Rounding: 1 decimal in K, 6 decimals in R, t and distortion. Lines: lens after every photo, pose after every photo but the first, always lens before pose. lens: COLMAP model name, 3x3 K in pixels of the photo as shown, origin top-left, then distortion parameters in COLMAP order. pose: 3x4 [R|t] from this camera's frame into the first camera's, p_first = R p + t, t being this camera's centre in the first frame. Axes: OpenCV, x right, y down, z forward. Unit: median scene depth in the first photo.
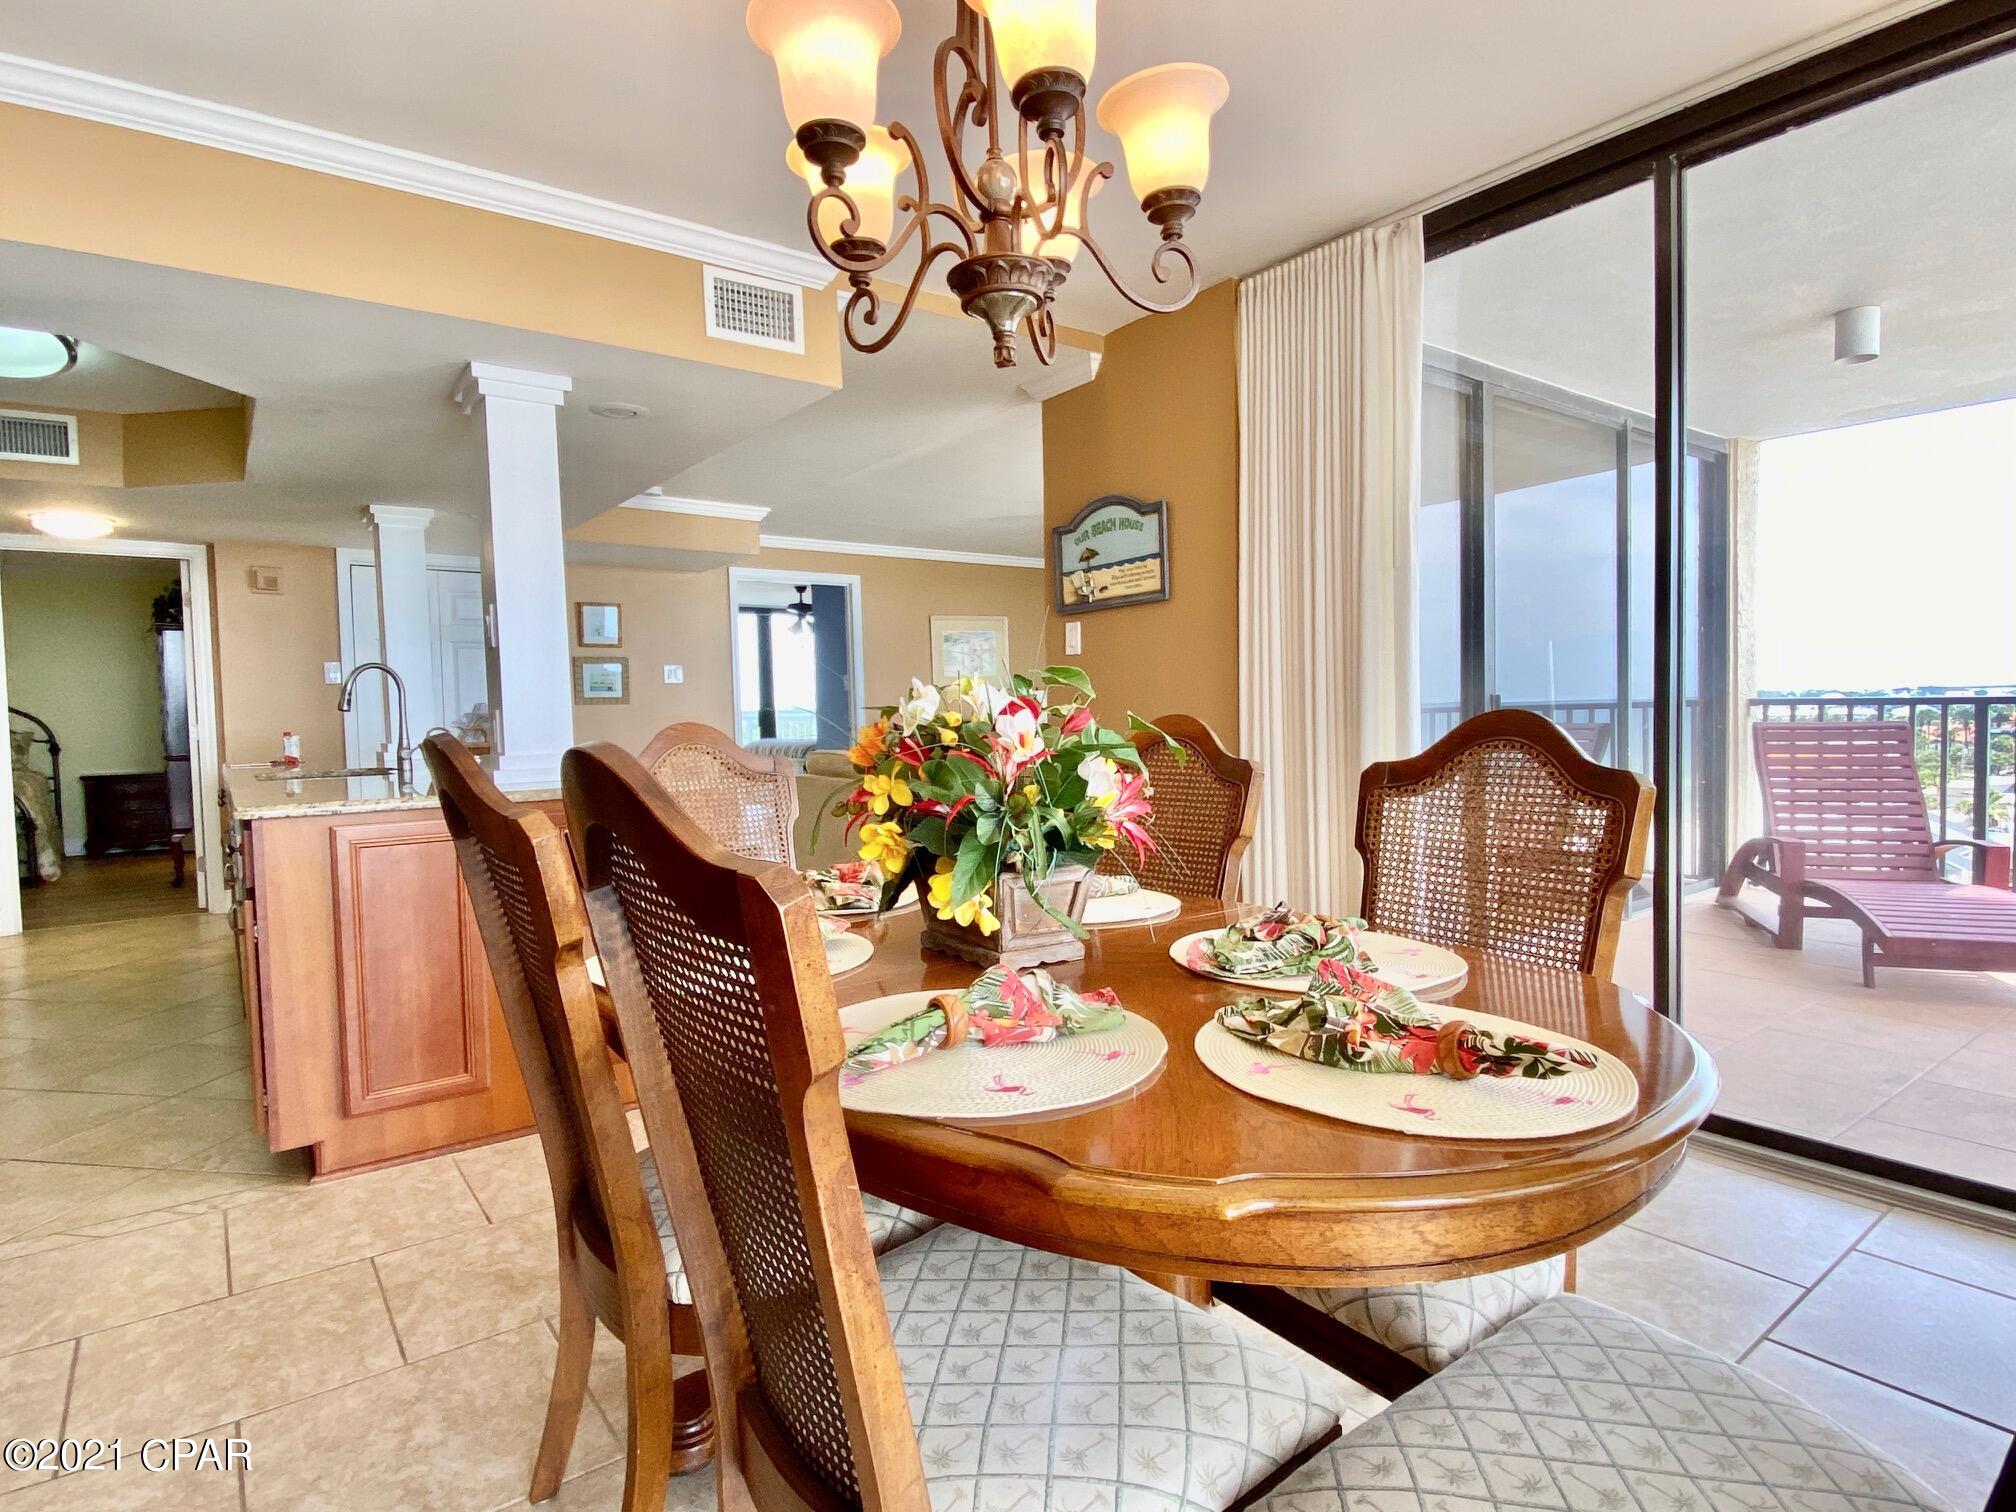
lens RADIAL K [[1068.2, 0, 1016.3], [0, 1068.2, 756.1], [0, 0, 1]] dist [0.055437, -0.050663]
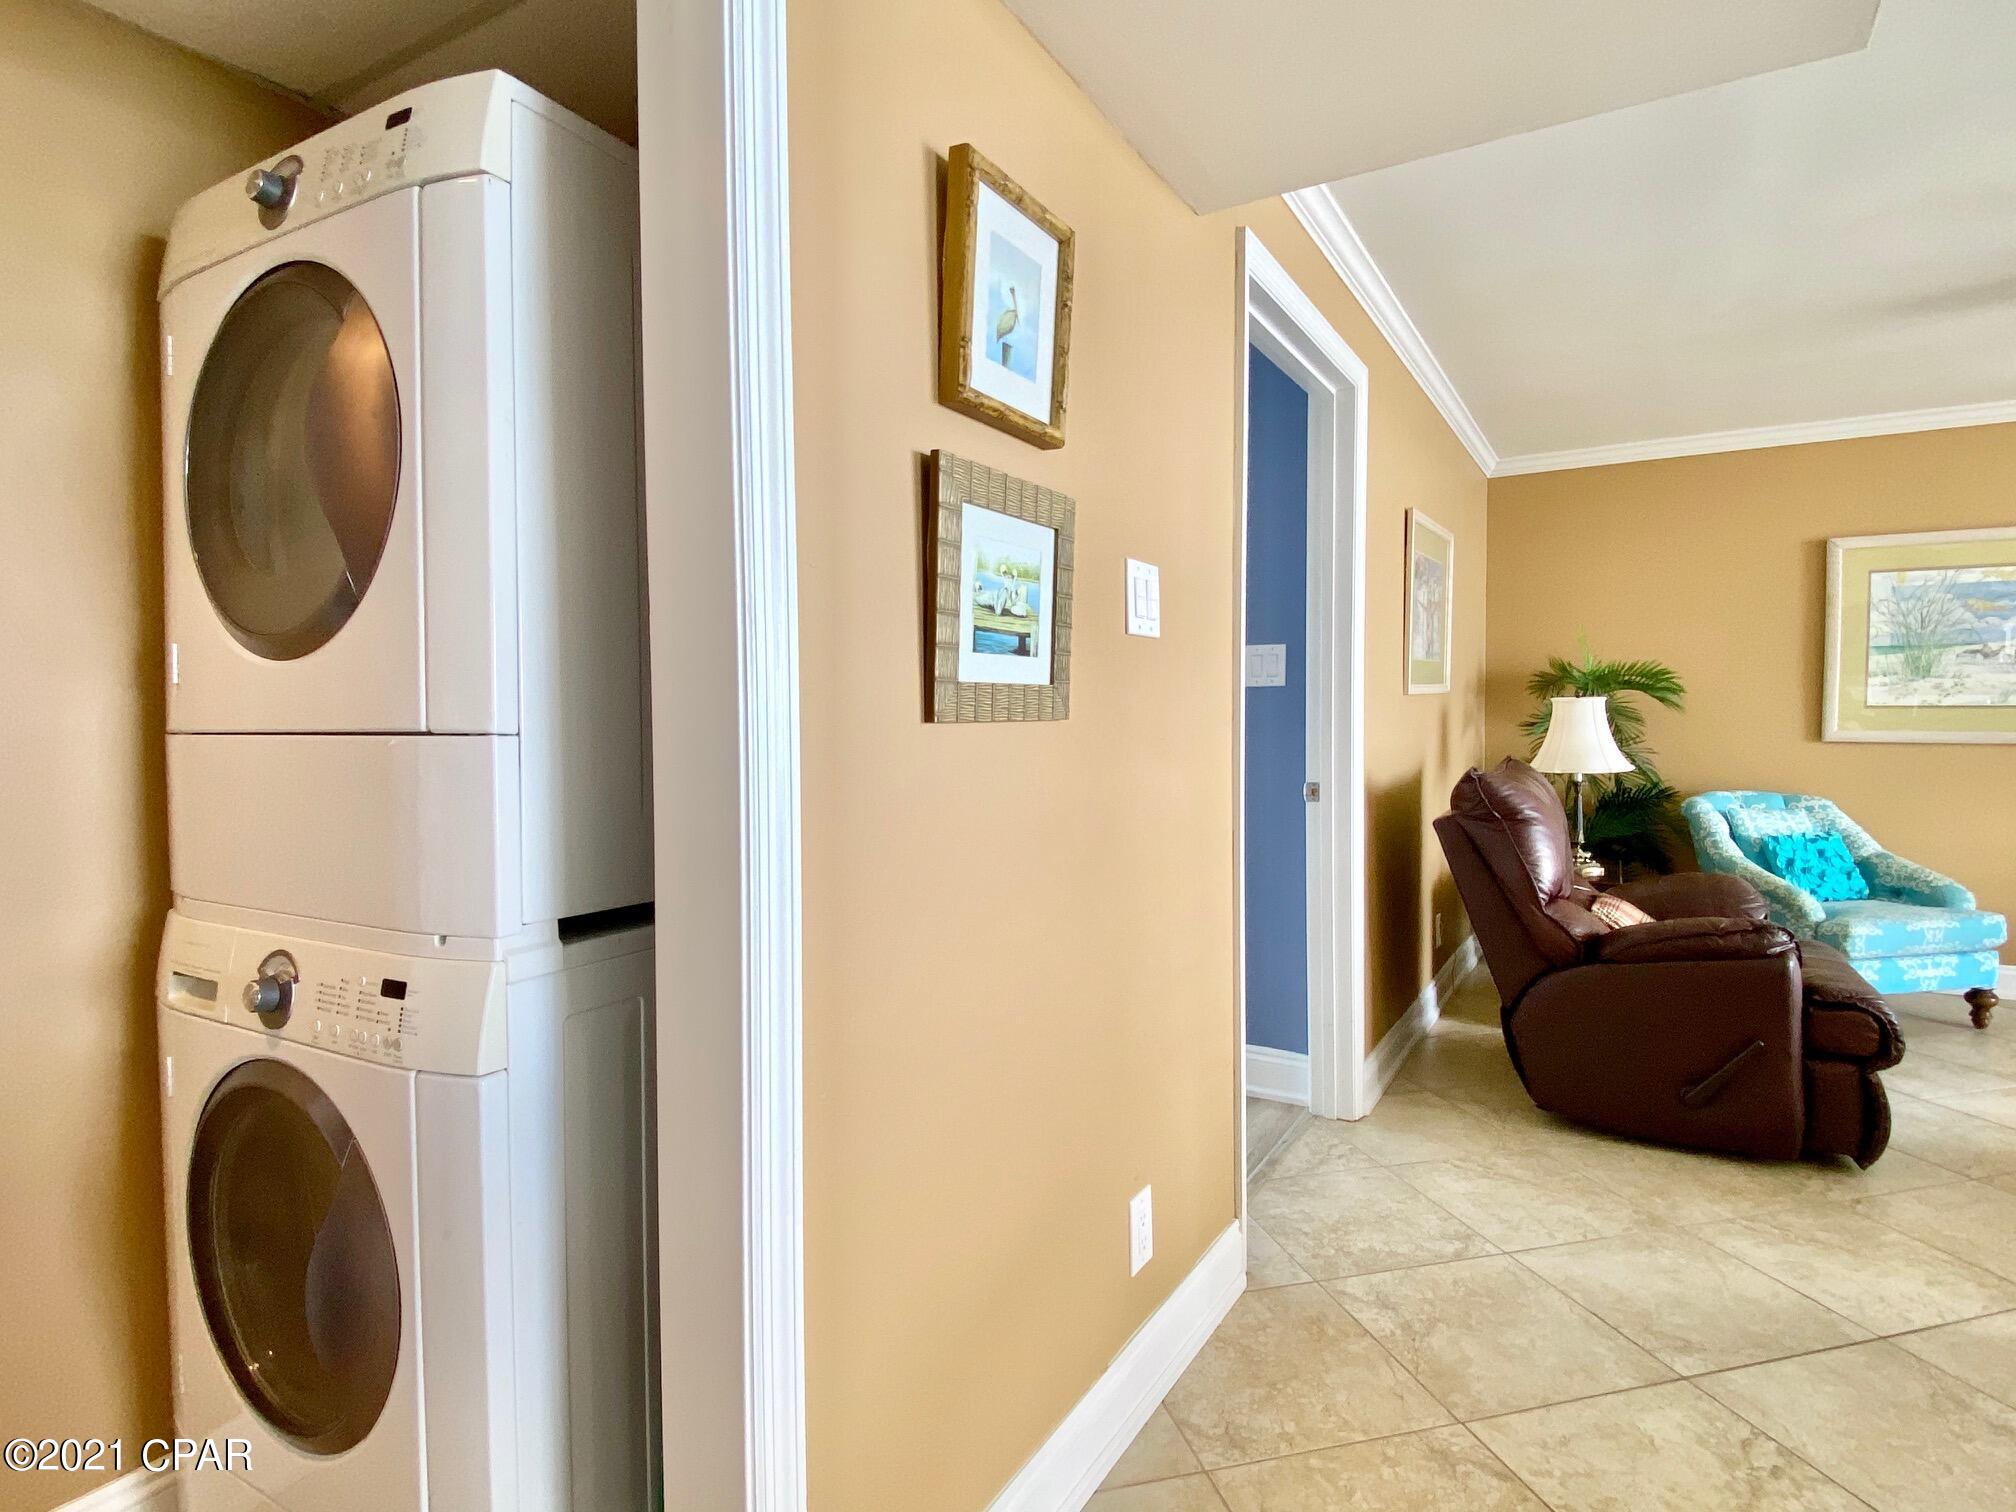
lens RADIAL K [[1068.2, 0, 1016.3], [0, 1068.2, 756.1], [0, 0, 1]] dist [0.055437, -0.050663]
pose [[0.922757, 0.001289, 0.385381, -0.837440], [0.003442, 0.999927, -0.011587, -0.072818], [-0.385368, 0.012018, 0.922685, 1.504284]]
